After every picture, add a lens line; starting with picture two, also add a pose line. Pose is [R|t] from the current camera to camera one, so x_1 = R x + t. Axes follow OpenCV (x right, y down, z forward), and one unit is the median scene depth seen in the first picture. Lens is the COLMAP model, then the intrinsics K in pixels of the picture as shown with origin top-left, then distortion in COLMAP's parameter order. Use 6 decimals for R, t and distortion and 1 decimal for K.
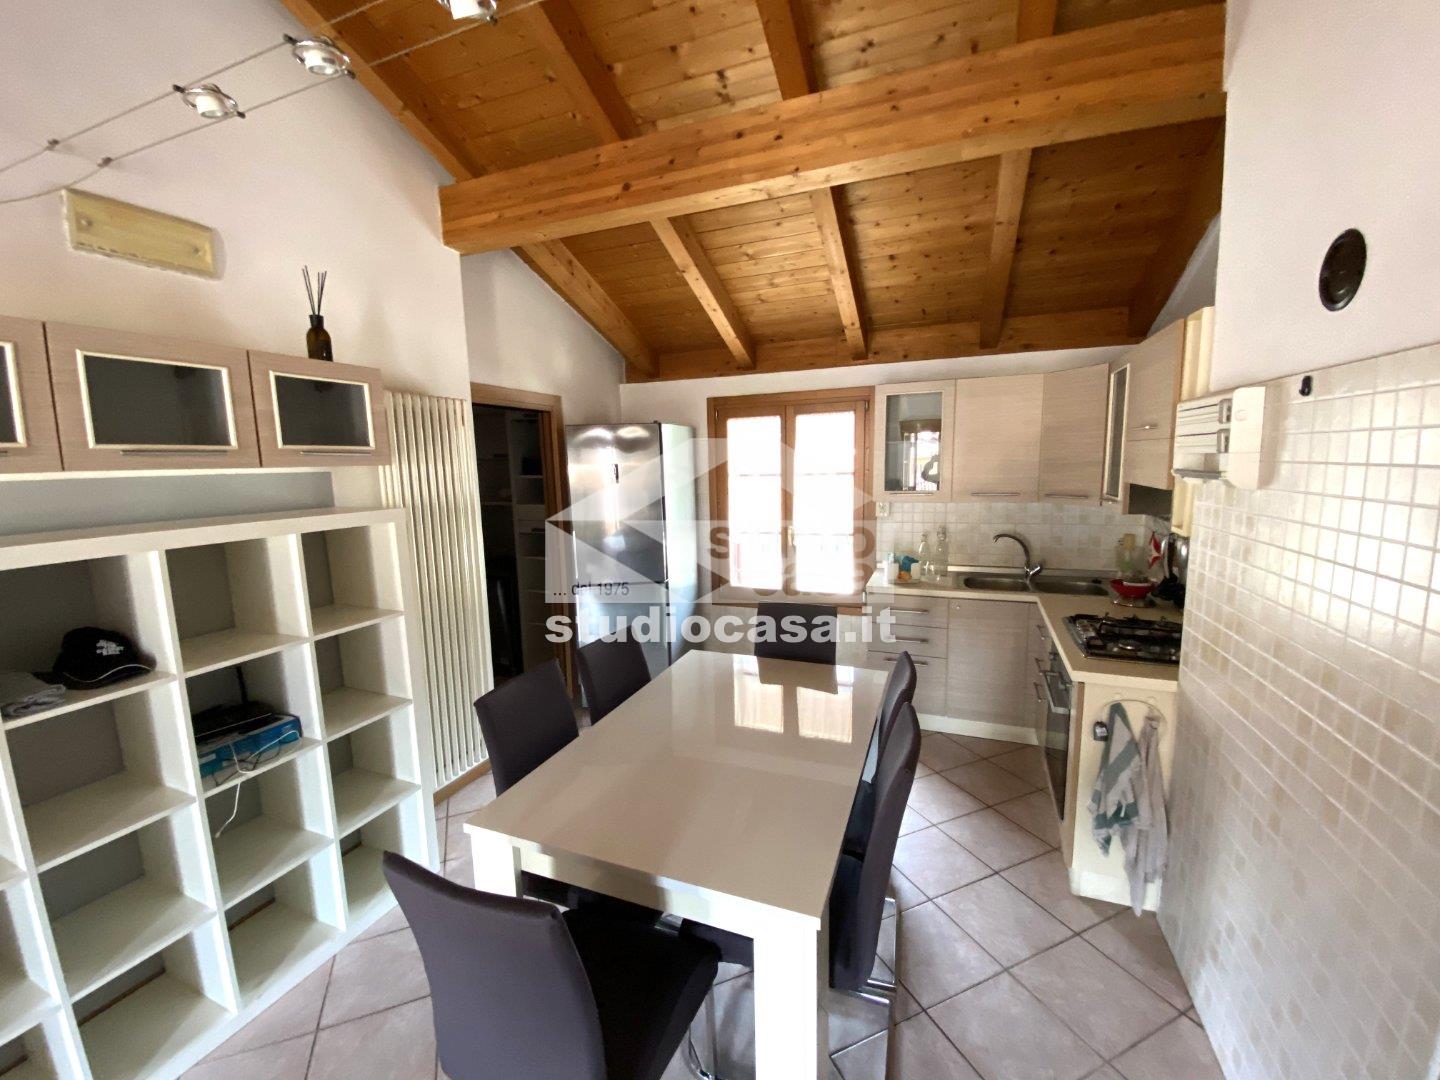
lens RADIAL K [[591.1, 0, 723.9], [0, 591.1, 543.6], [0, 0, 1]] dist [-0.003816, -0.000691]
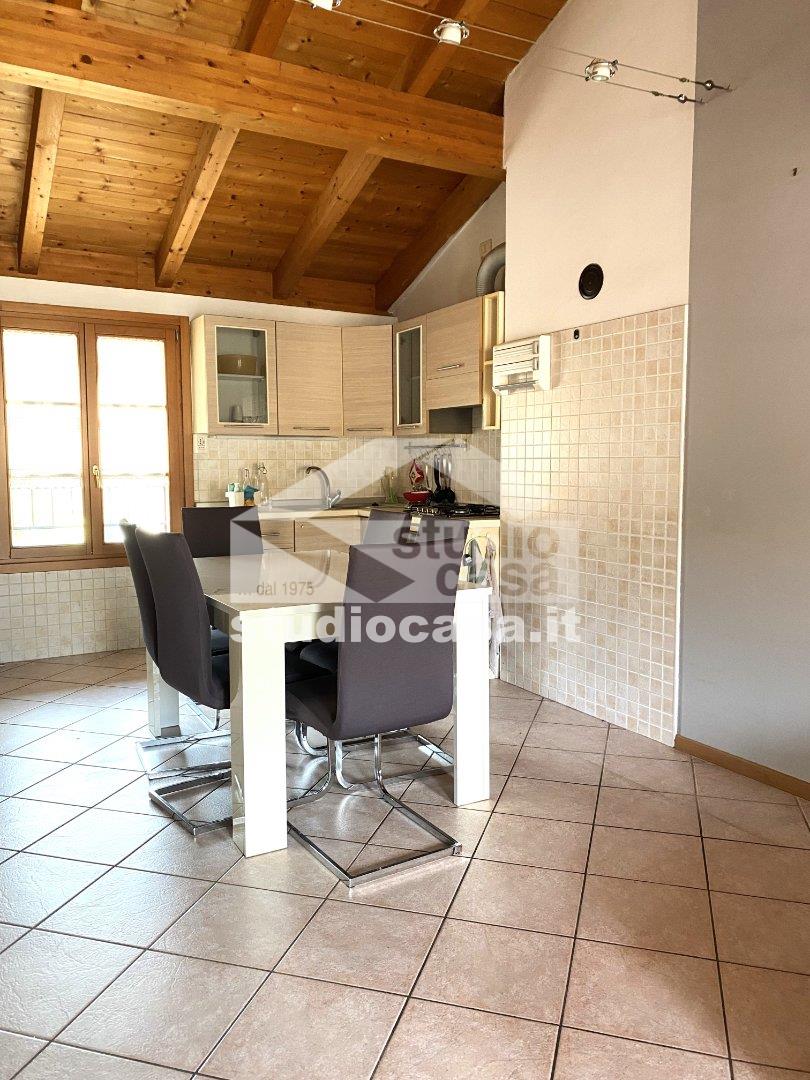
lens RADIAL K [[833.8, 0, 406.9], [0, 833.8, 539.5], [0, 0, 1]] dist [0.004177, -0.002616]
pose [[0.638514, -0.043217, 0.768396, -0.754198], [0.091228, 0.995633, -0.019810, 0.203722], [-0.764184, 0.082748, 0.639668, -0.165349]]
